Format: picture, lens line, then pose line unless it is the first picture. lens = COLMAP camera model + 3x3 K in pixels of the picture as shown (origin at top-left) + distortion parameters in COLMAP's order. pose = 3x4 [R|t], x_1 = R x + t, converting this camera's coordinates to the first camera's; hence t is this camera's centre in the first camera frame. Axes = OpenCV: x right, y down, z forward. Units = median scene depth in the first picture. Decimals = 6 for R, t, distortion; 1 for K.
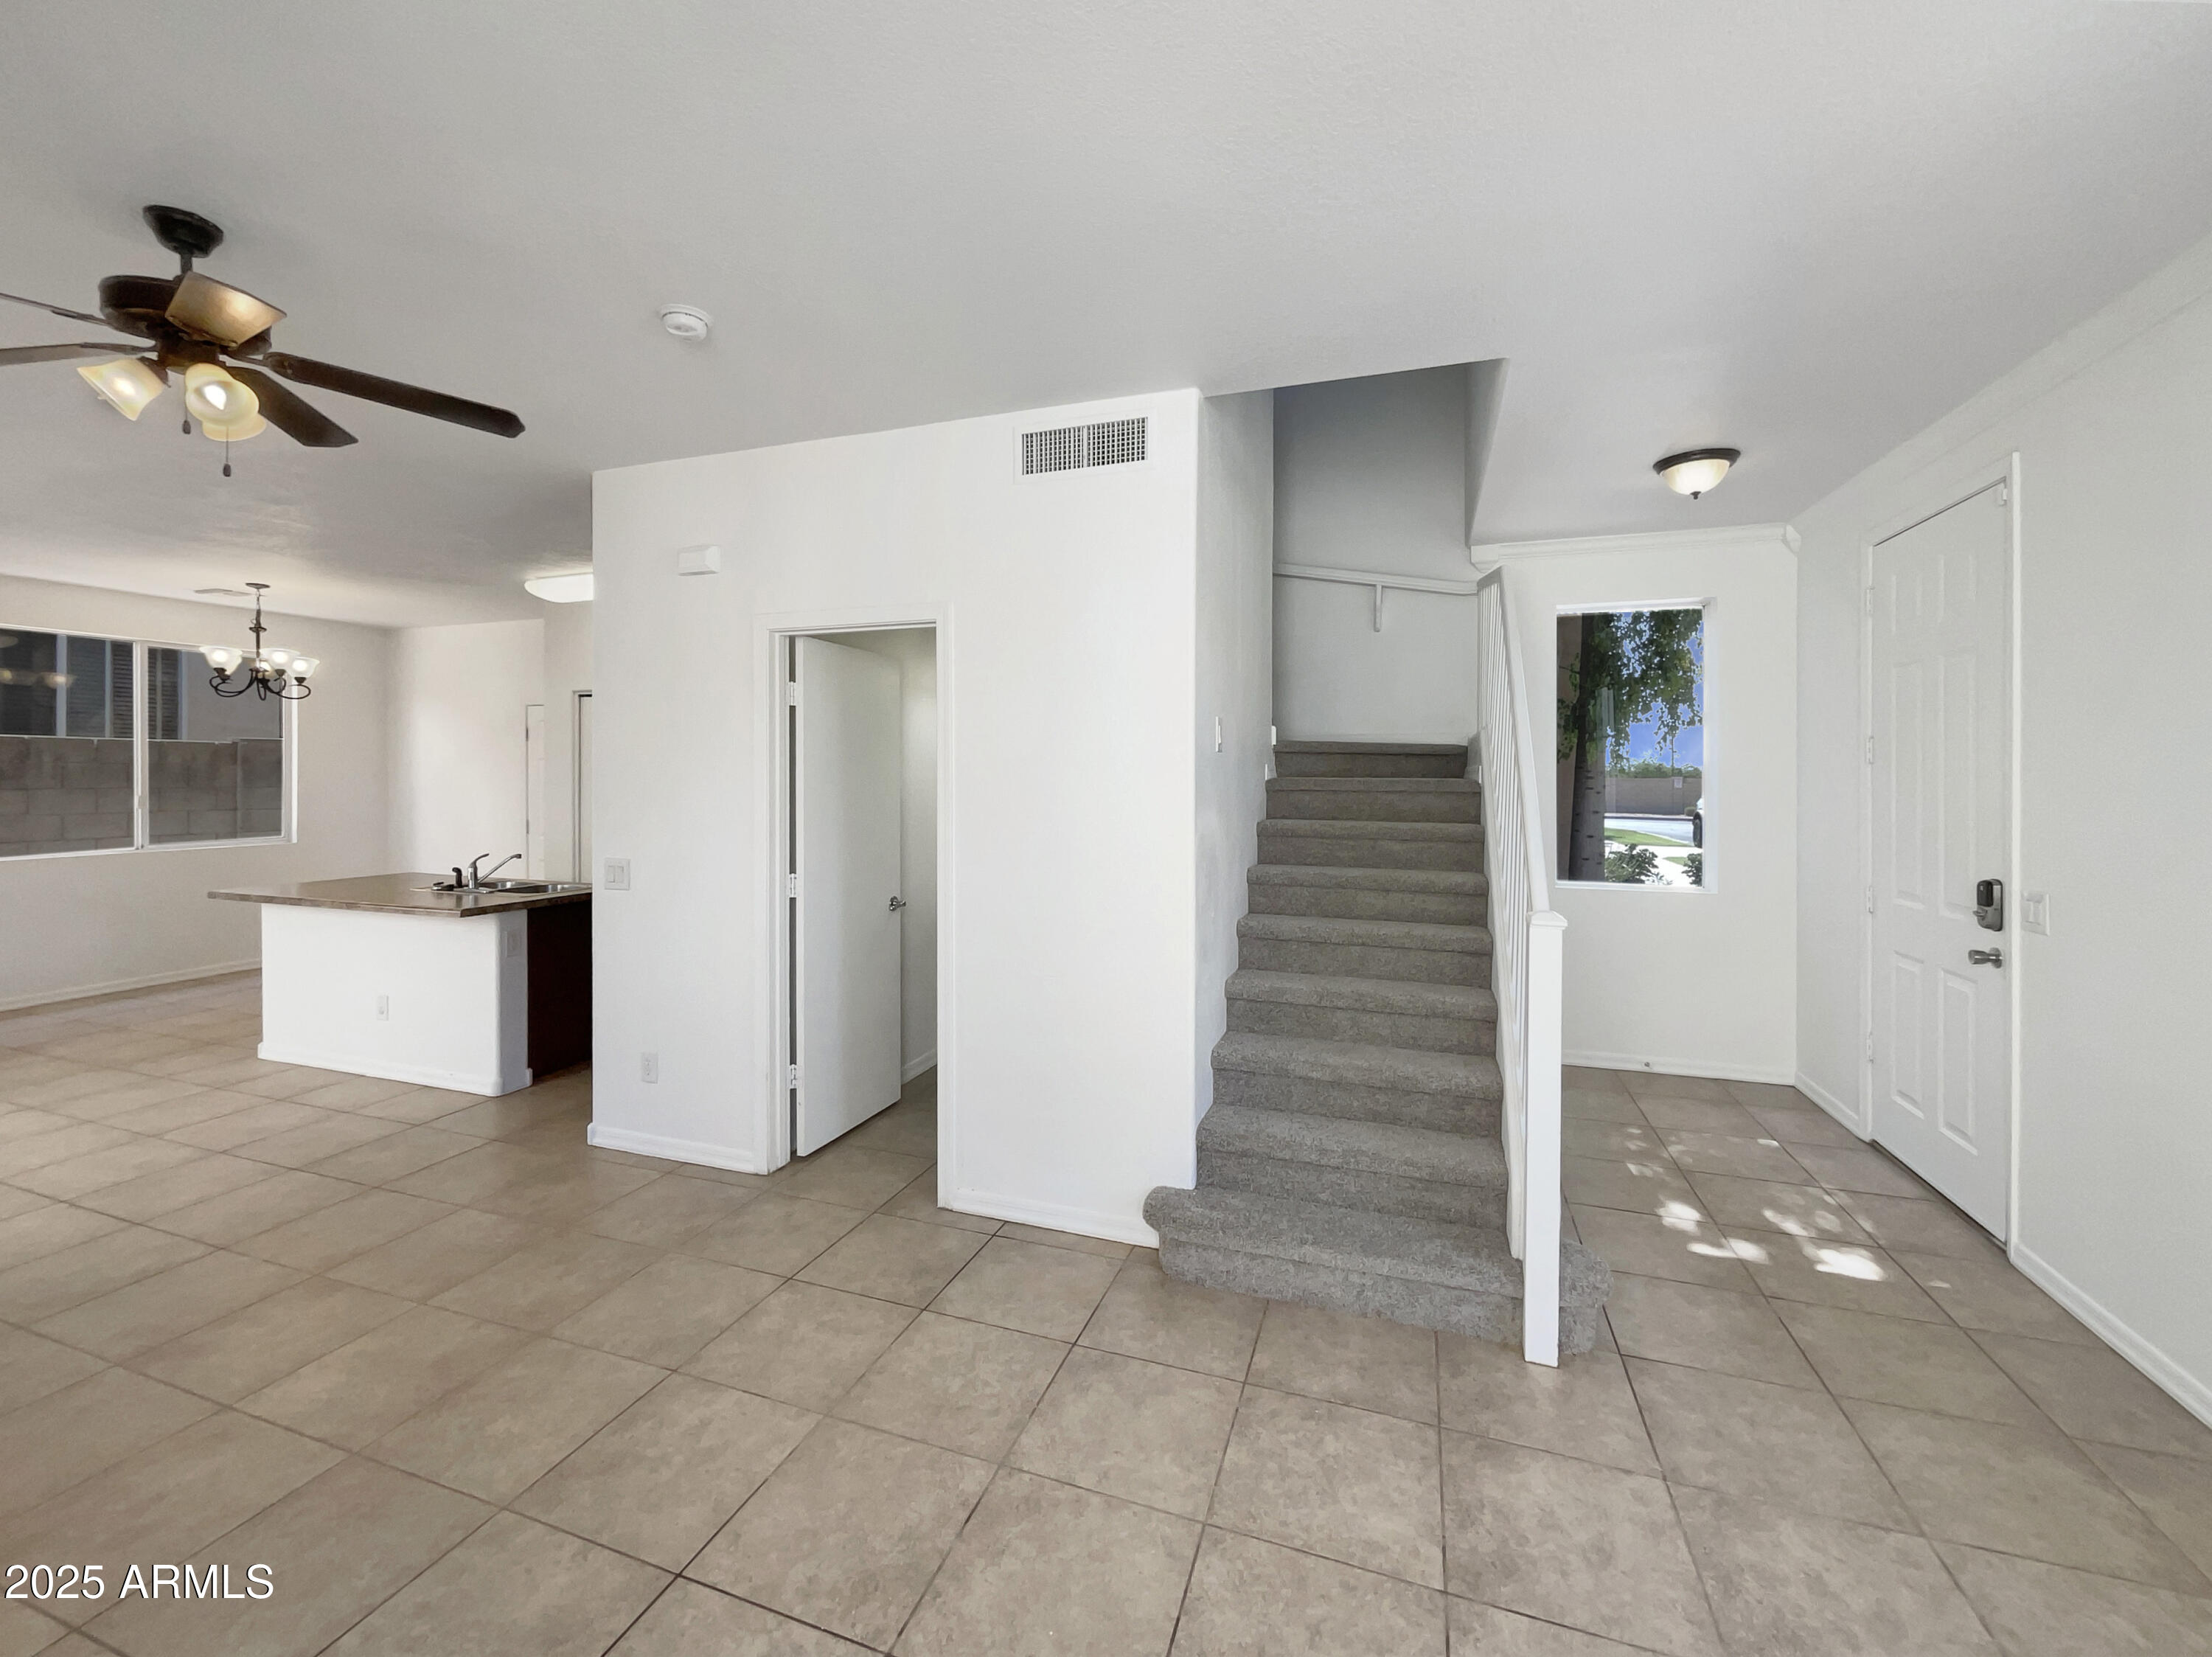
lens RADIAL K [[905.4, 0, 1103.9], [0, 905.4, 779.3], [0, 0, 1]] dist [-0.030764, 0.012979]
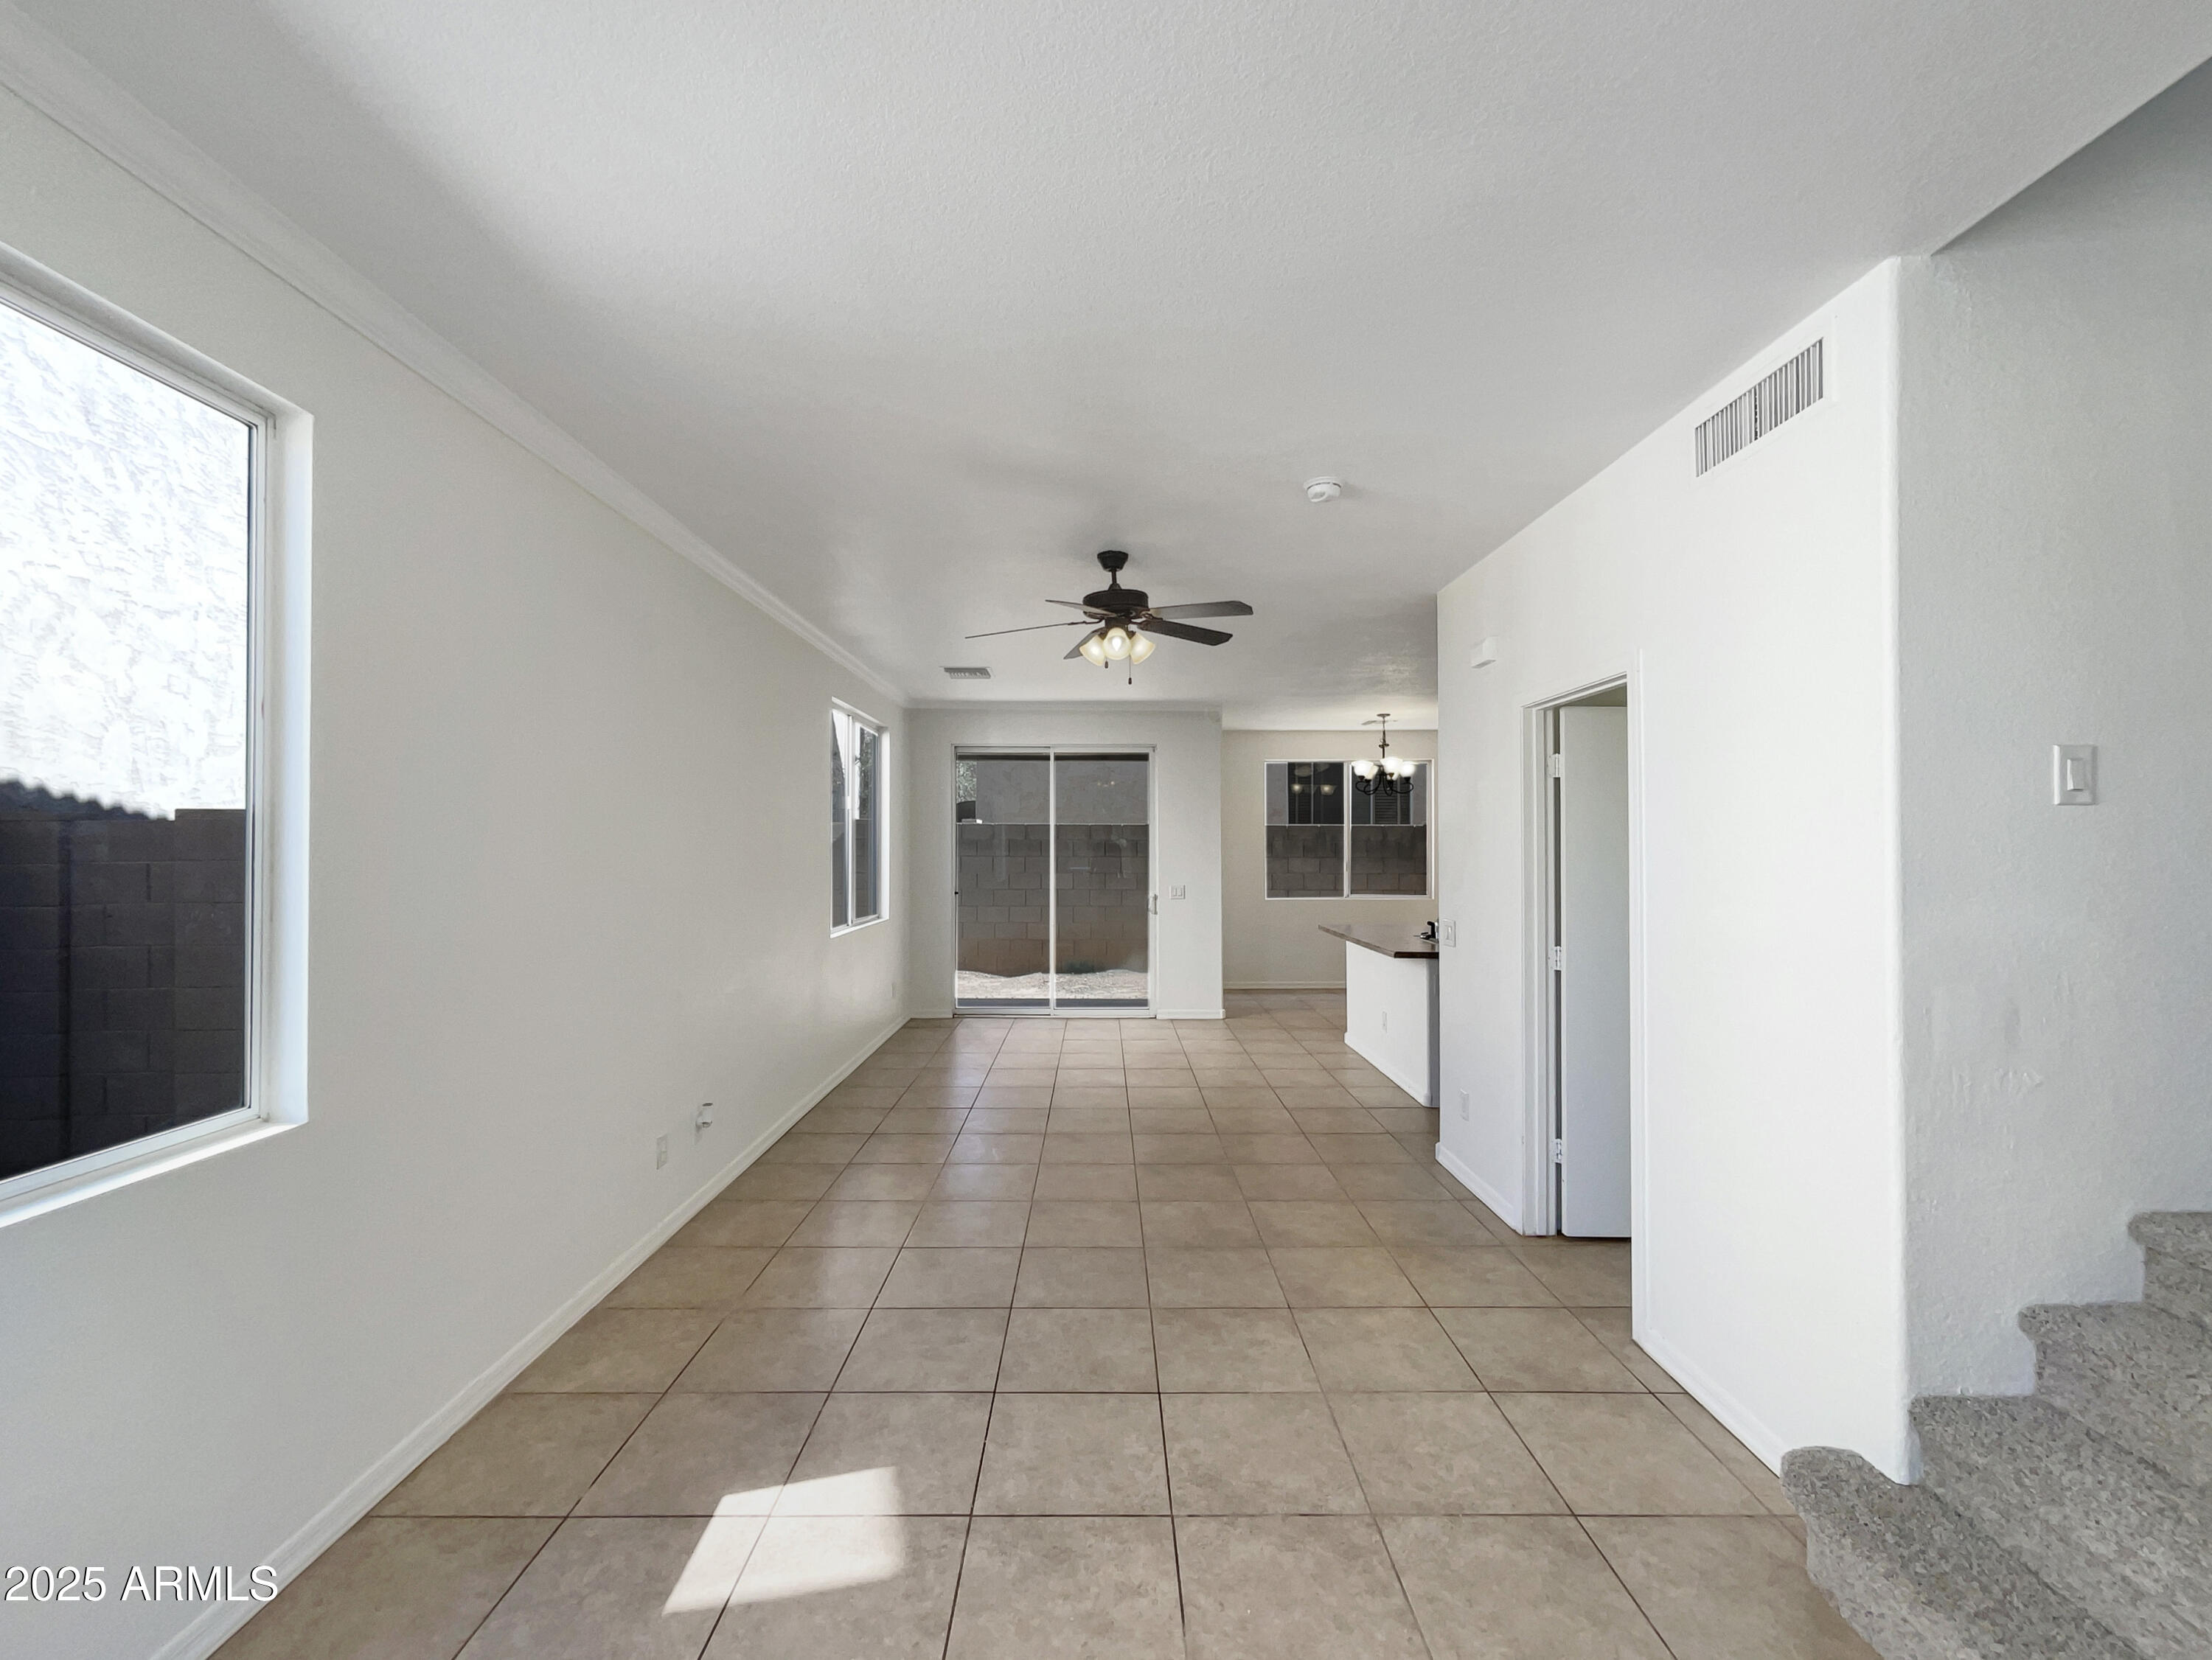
lens RADIAL K [[896.6, 0, 1108.0], [0, 896.6, 854.3], [0, 0, 1]] dist [-0.000386, 0.000219]
pose [[0.329660, 0.000476, -0.944100, 0.607951], [0.001367, 0.999999, 0.000982, 0.002383], [0.944099, -0.001614, 0.329659, 0.295791]]
